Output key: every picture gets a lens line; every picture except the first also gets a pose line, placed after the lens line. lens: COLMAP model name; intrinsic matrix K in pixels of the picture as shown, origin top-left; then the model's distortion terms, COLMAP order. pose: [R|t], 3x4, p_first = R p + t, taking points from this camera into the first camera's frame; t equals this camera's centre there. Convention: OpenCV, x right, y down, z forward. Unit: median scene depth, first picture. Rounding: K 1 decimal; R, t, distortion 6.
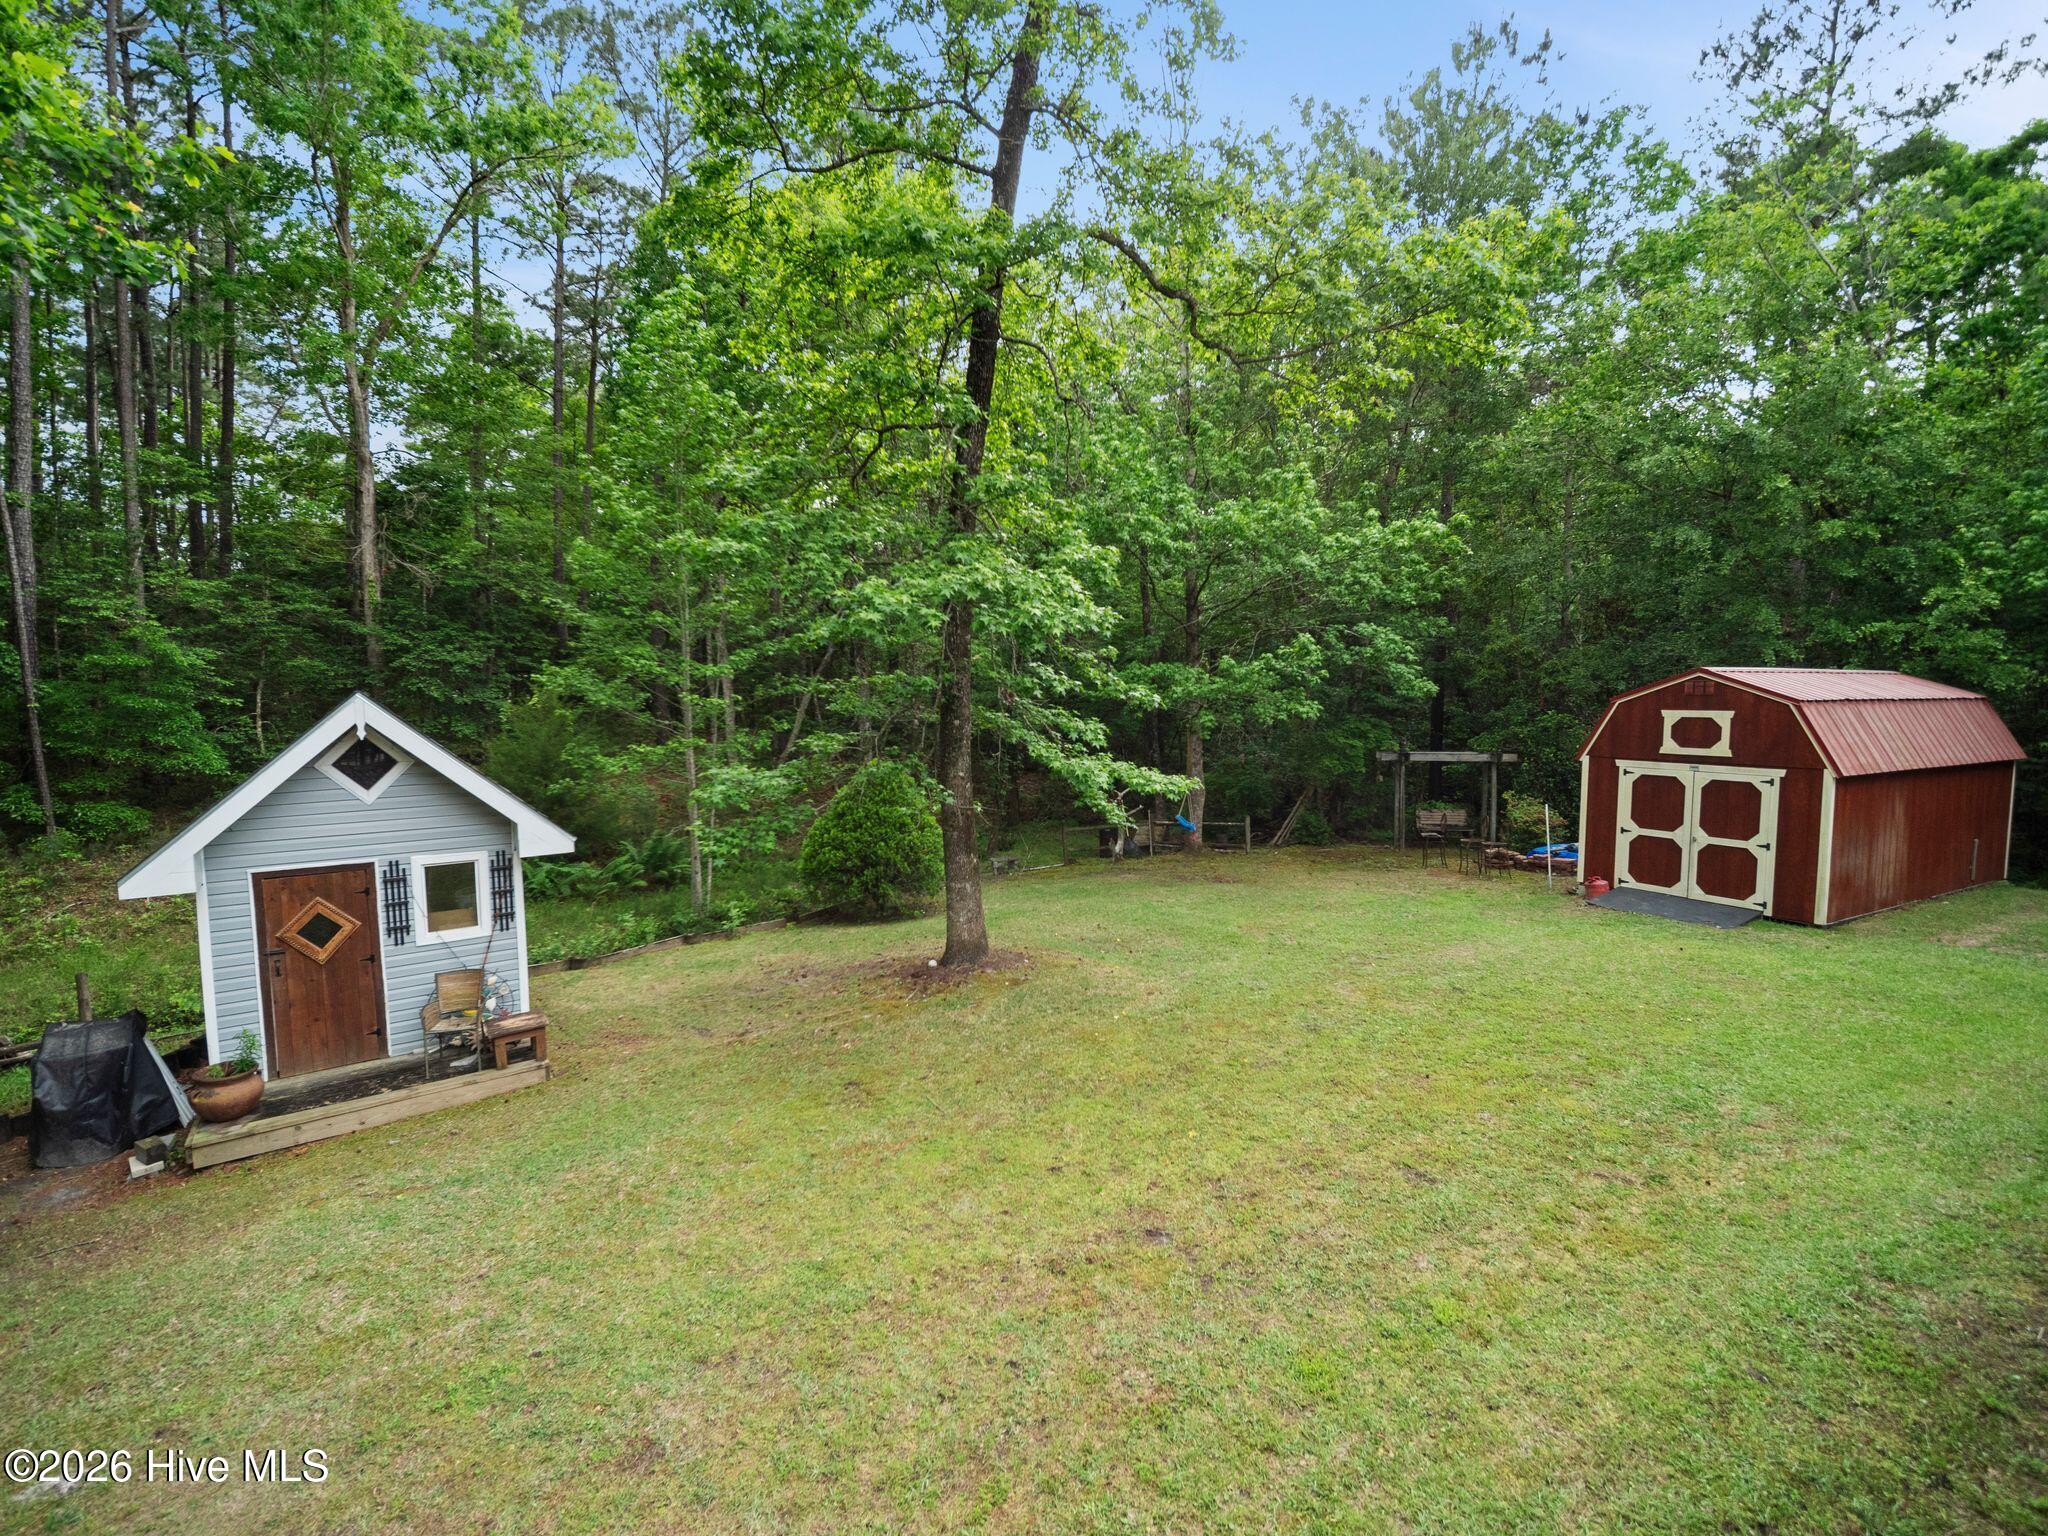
lens RADIAL K [[929.3, 0, 1018.8], [0, 929.3, 764.5], [0, 0, 1]] dist [0.003261, -0.003359]
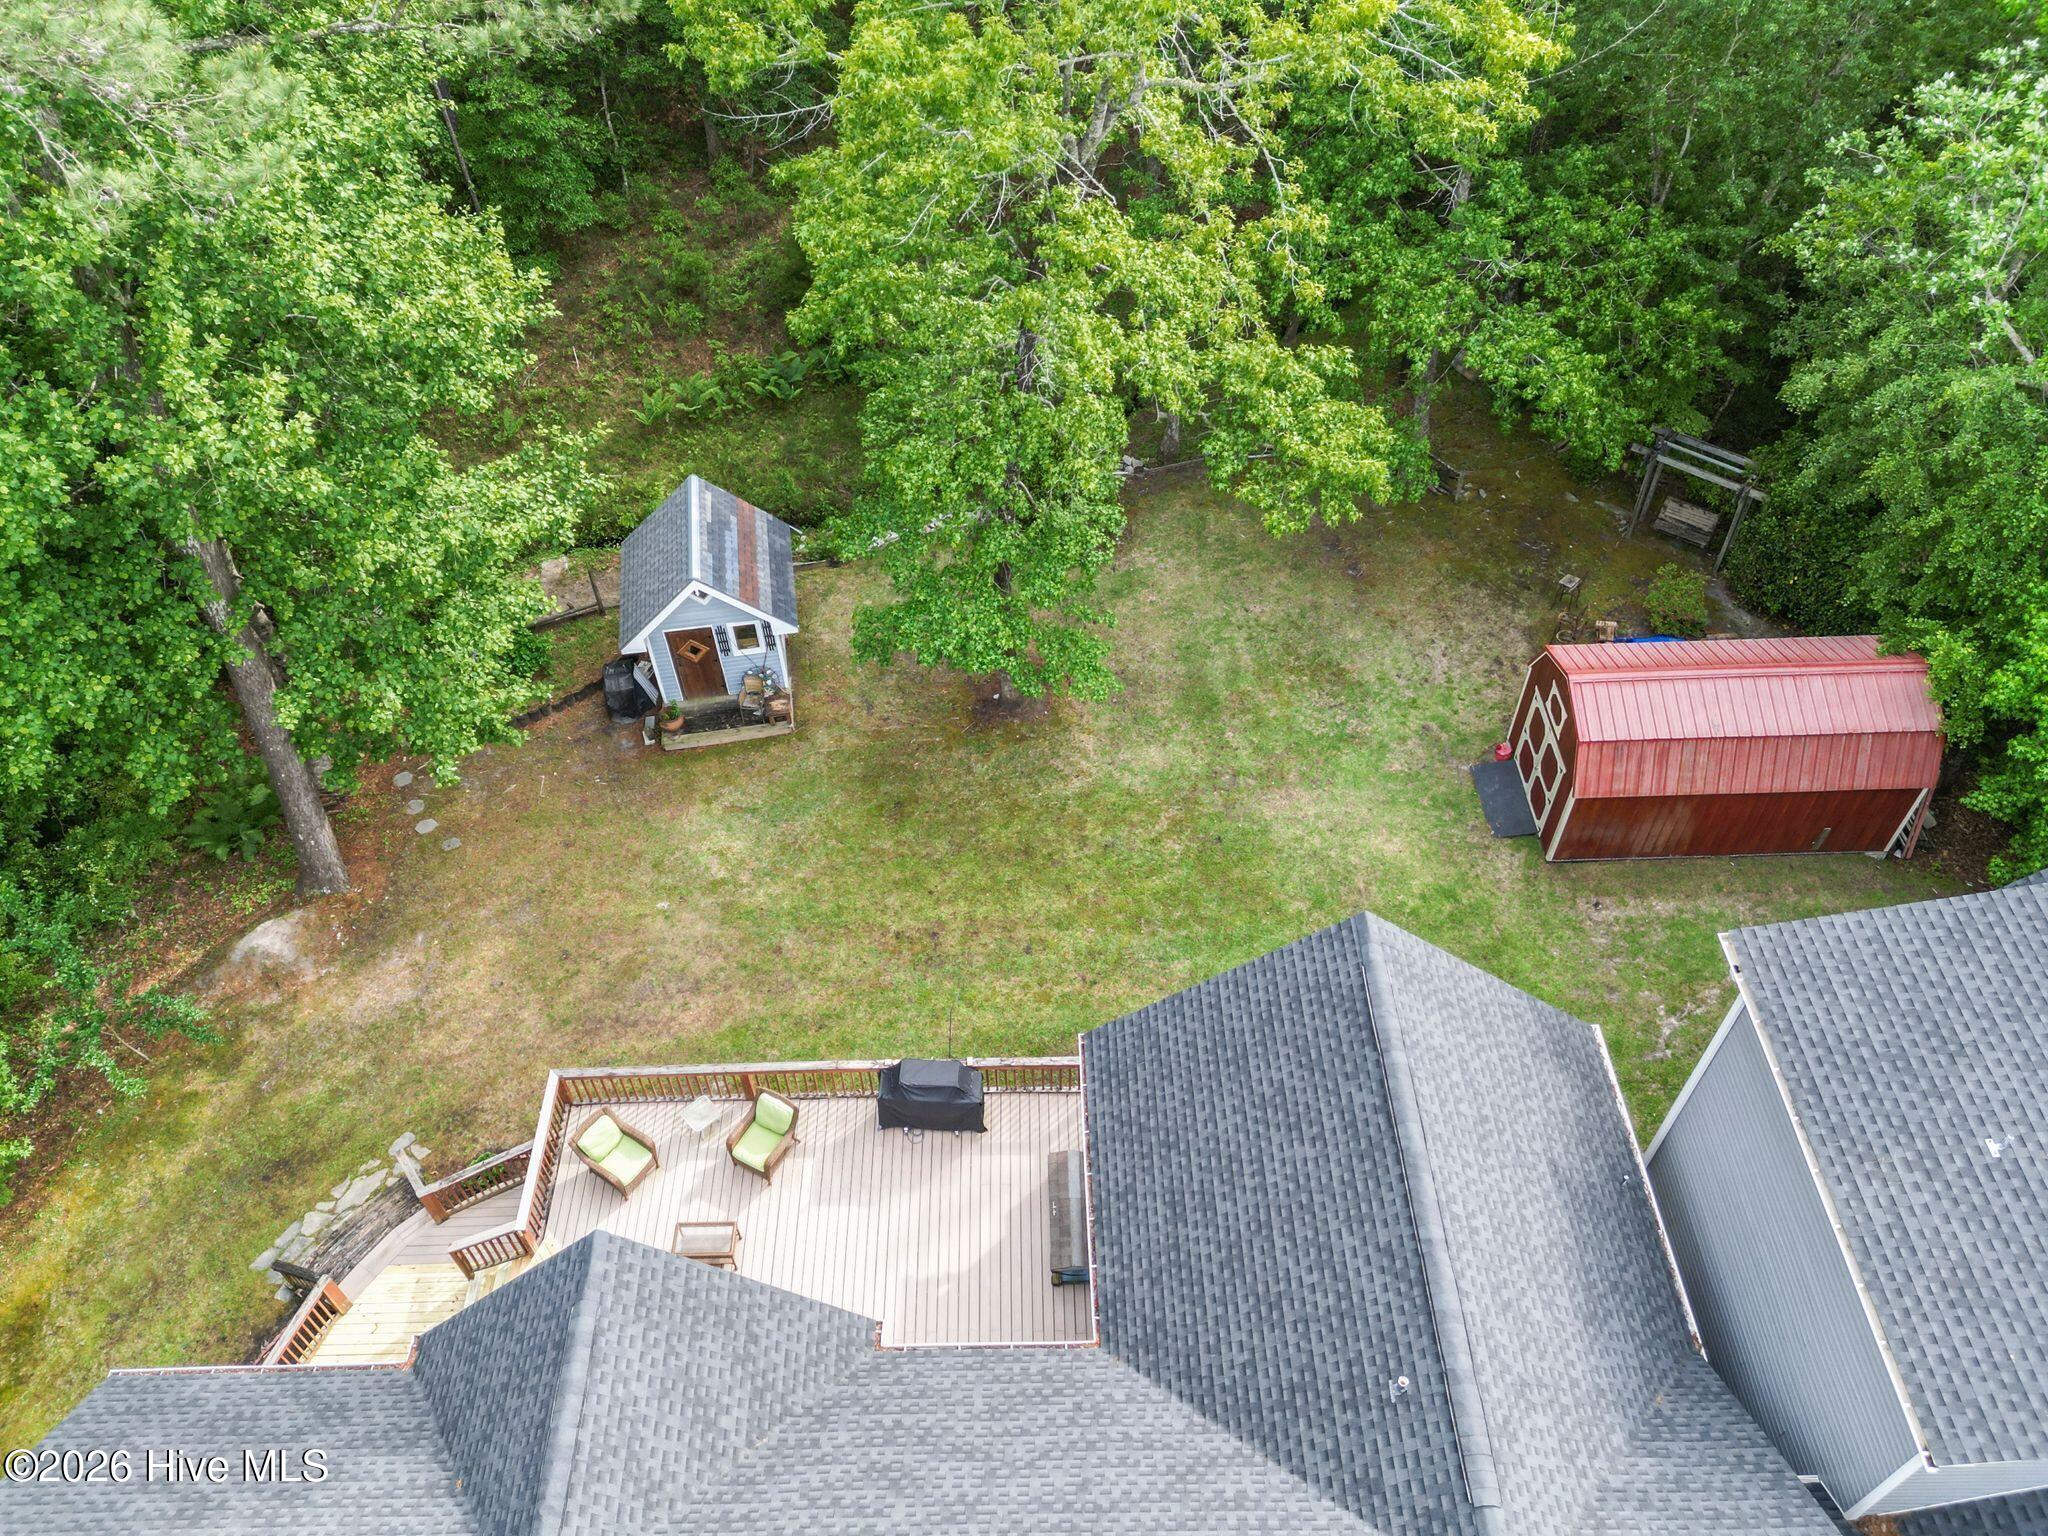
lens RADIAL K [[1515.8, 0, 998.1], [0, 1515.8, 780.3], [0, 0, 1]] dist [0.072454, -0.006241]
pose [[0.890075, 0.320908, -0.323703, 1.137542], [-0.007669, 0.720609, 0.693300, -2.121392], [0.455749, -0.614606, 0.643857, -1.153194]]
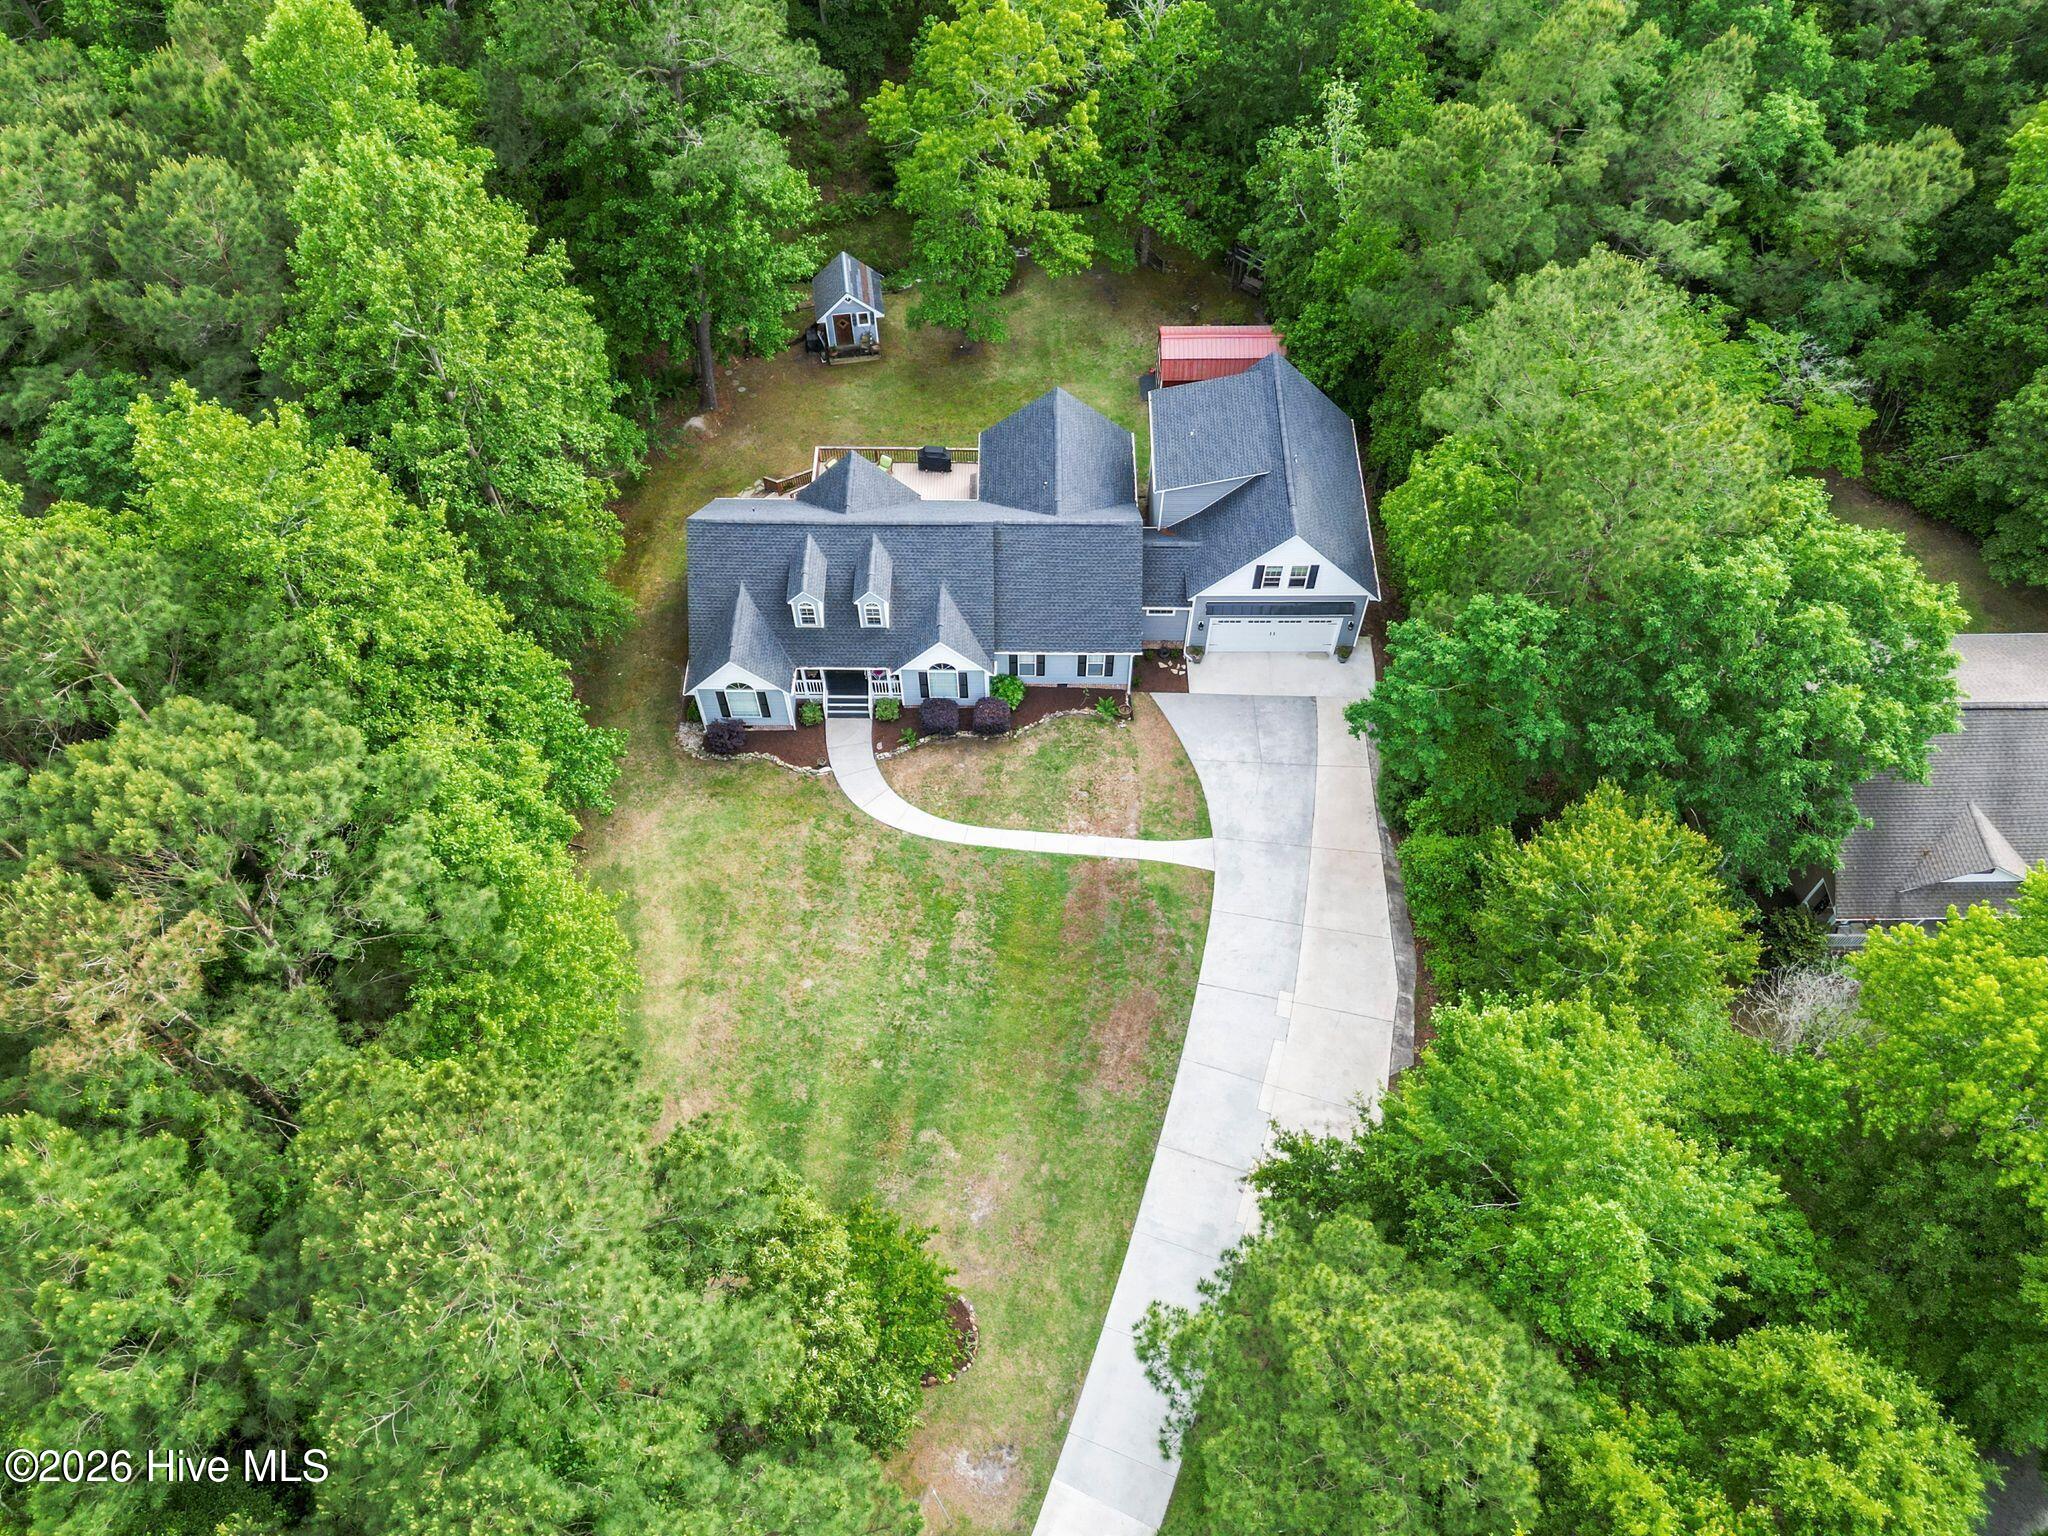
lens RADIAL K [[1515.8, 0, 998.1], [0, 1515.8, 780.3], [0, 0, 1]] dist [0.072454, -0.006241]
pose [[0.882143, 0.386219, -0.269552, 3.619140], [-0.031282, 0.619102, 0.784687, -5.412157], [0.469941, -0.683774, 0.558219, -5.589839]]
